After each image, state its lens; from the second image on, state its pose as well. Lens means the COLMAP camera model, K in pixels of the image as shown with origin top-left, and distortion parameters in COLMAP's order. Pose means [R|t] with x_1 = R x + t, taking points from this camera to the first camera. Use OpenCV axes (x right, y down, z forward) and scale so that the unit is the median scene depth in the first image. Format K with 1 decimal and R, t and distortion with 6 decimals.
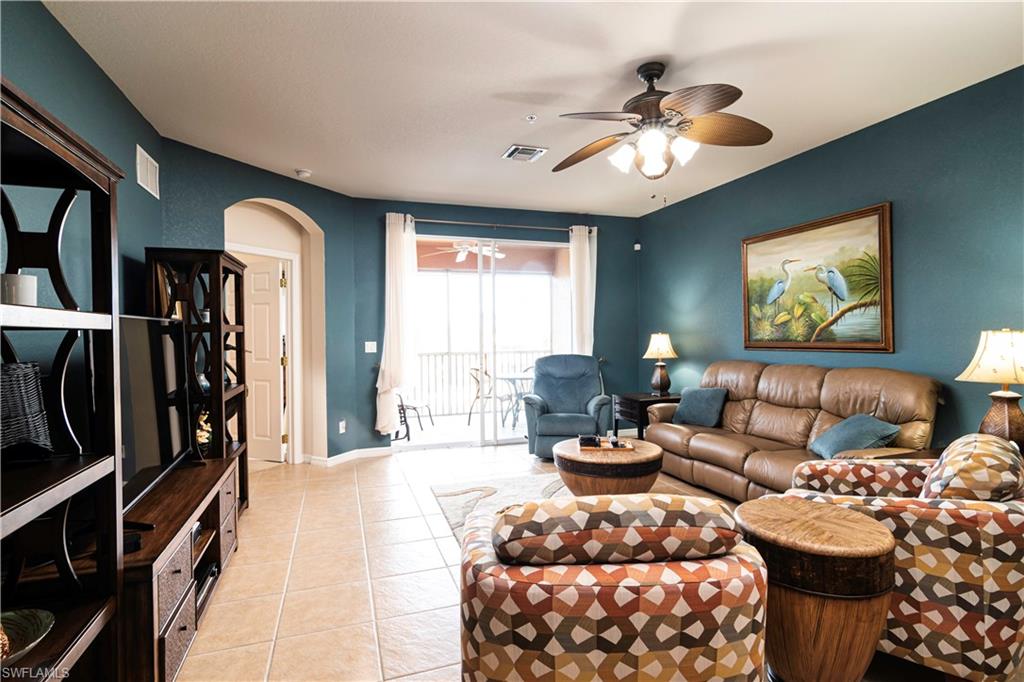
lens RADIAL K [[499.9, 0, 516.4], [0, 499.9, 340.3], [0, 0, 1]] dist [0.001480, 0.000328]
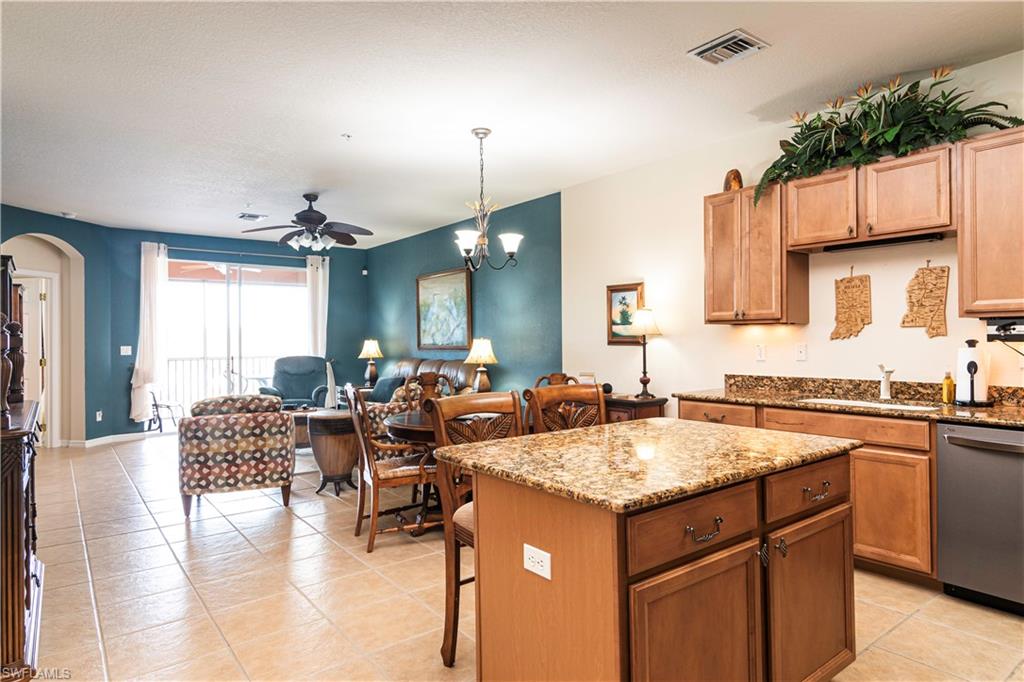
lens RADIAL K [[598.7, 0, 515.6], [0, 598.7, 337.2], [0, 0, 1]] dist [-0.002034, -0.000953]
pose [[0.950129, 0.003297, 0.311839, 0.176395], [0.002208, 0.999848, -0.017298, 0.009315], [-0.311849, 0.017123, 0.949977, -0.770629]]
